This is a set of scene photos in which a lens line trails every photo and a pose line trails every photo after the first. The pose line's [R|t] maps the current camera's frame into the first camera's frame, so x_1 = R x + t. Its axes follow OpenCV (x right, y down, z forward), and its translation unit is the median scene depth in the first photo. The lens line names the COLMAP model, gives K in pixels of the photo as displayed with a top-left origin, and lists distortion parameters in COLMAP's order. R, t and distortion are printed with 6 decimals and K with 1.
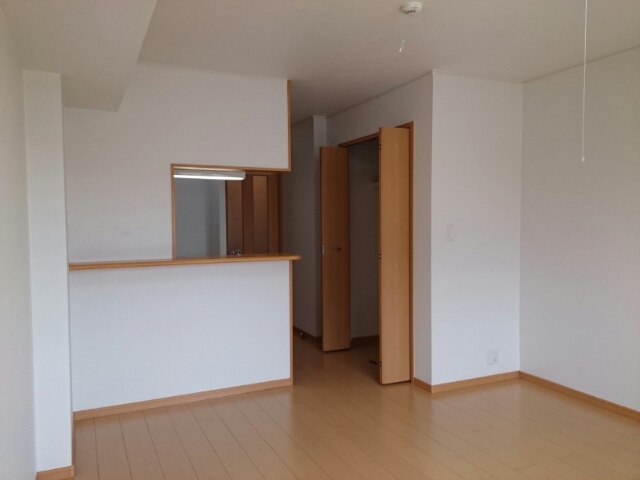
lens RADIAL K [[506.2, 0, 317.5], [0, 506.2, 242.5], [0, 0, 1]] dist [0.121949, -0.144182]
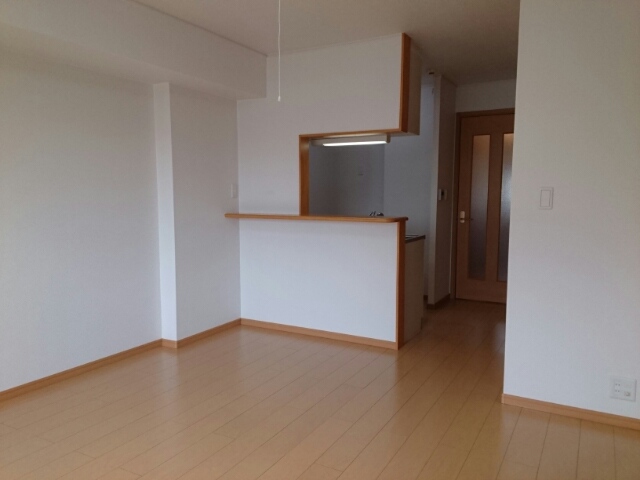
lens RADIAL K [[506.2, 0, 317.5], [0, 506.2, 242.5], [0, 0, 1]] dist [0.121949, -0.144182]
pose [[0.585849, 0.093629, -0.804993, 0.653797], [-0.042277, 0.995482, 0.085018, -0.006019], [0.809317, -0.015775, 0.587161, 0.304786]]
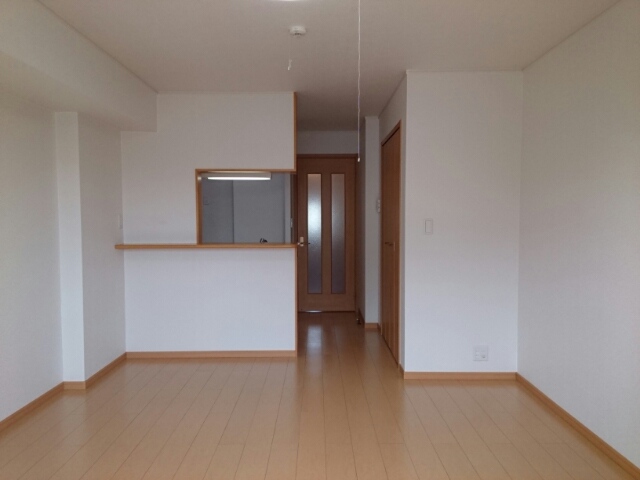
lens RADIAL K [[506.2, 0, 317.5], [0, 506.2, 242.5], [0, 0, 1]] dist [0.121949, -0.144182]
pose [[0.904296, 0.027903, -0.425993, 0.488517], [-0.023382, 0.999601, 0.015840, 0.001729], [0.426265, -0.004363, 0.904588, -0.020299]]
